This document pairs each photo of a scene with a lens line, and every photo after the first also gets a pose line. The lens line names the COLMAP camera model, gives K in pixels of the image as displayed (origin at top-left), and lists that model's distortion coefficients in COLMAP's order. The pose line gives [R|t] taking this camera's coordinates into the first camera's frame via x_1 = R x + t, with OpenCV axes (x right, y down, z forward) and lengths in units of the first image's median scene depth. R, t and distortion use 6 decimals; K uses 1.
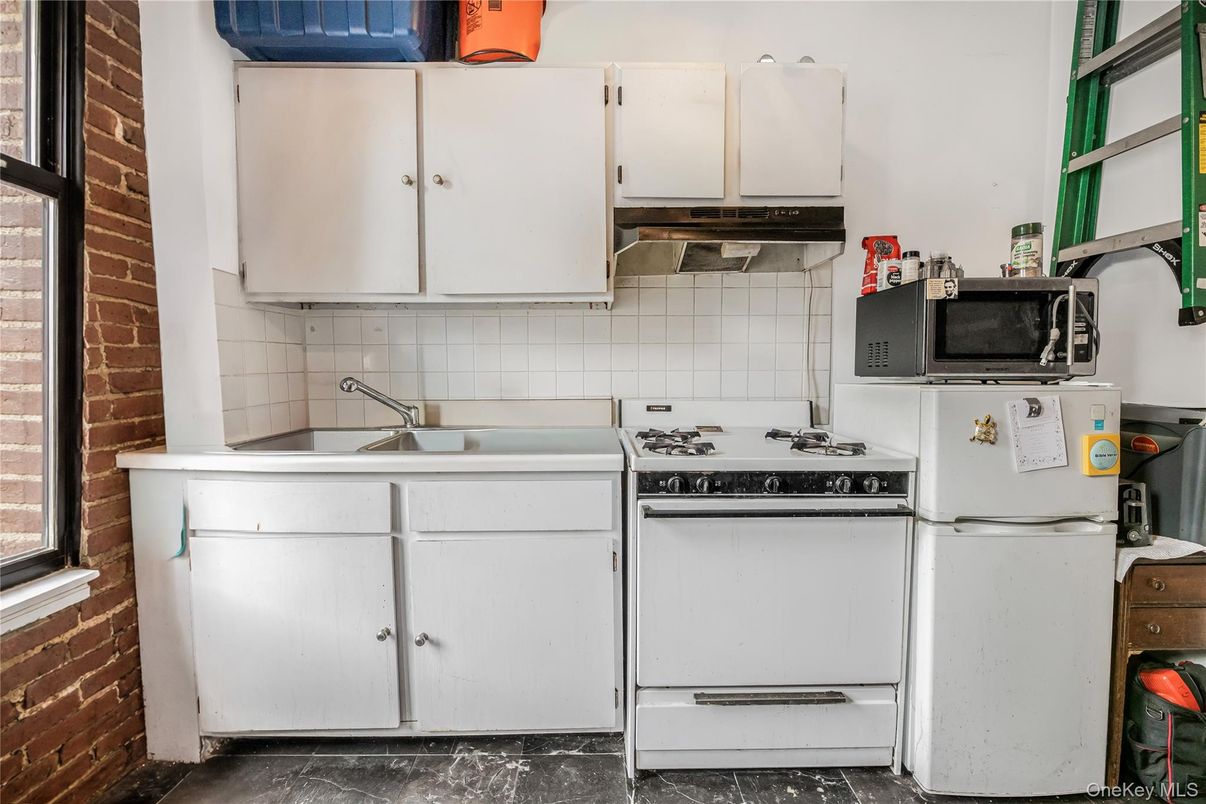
lens RADIAL K [[484.4, 0, 603.0], [0, 484.4, 402.0], [0, 0, 1]] dist [-0.001610, -0.000126]
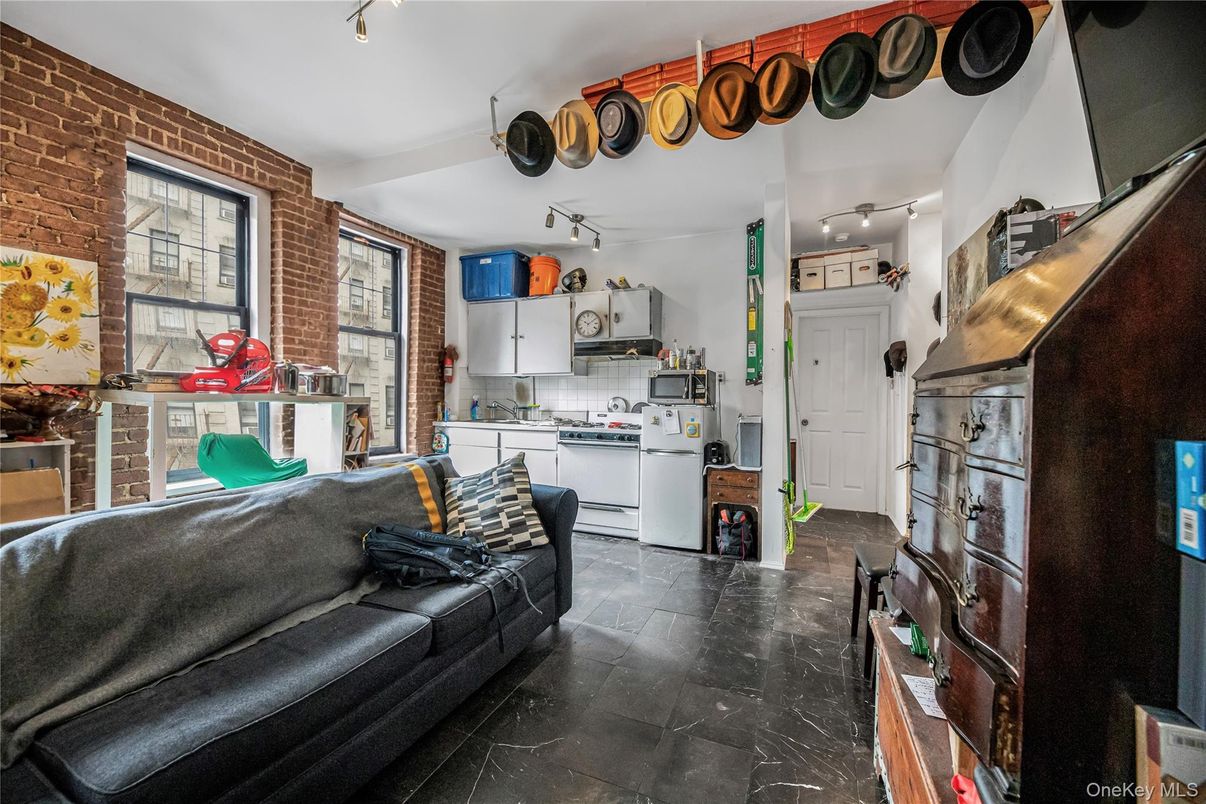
lens RADIAL K [[505.6, 0, 603.0], [0, 505.6, 402.0], [0, 0, 1]] dist [-0.000292, -0.000014]
pose [[0.913635, 0.010563, -0.406399, 1.576075], [-0.030593, 0.998614, -0.042822, 0.076497], [0.405383, 0.051556, 0.912692, -1.835532]]
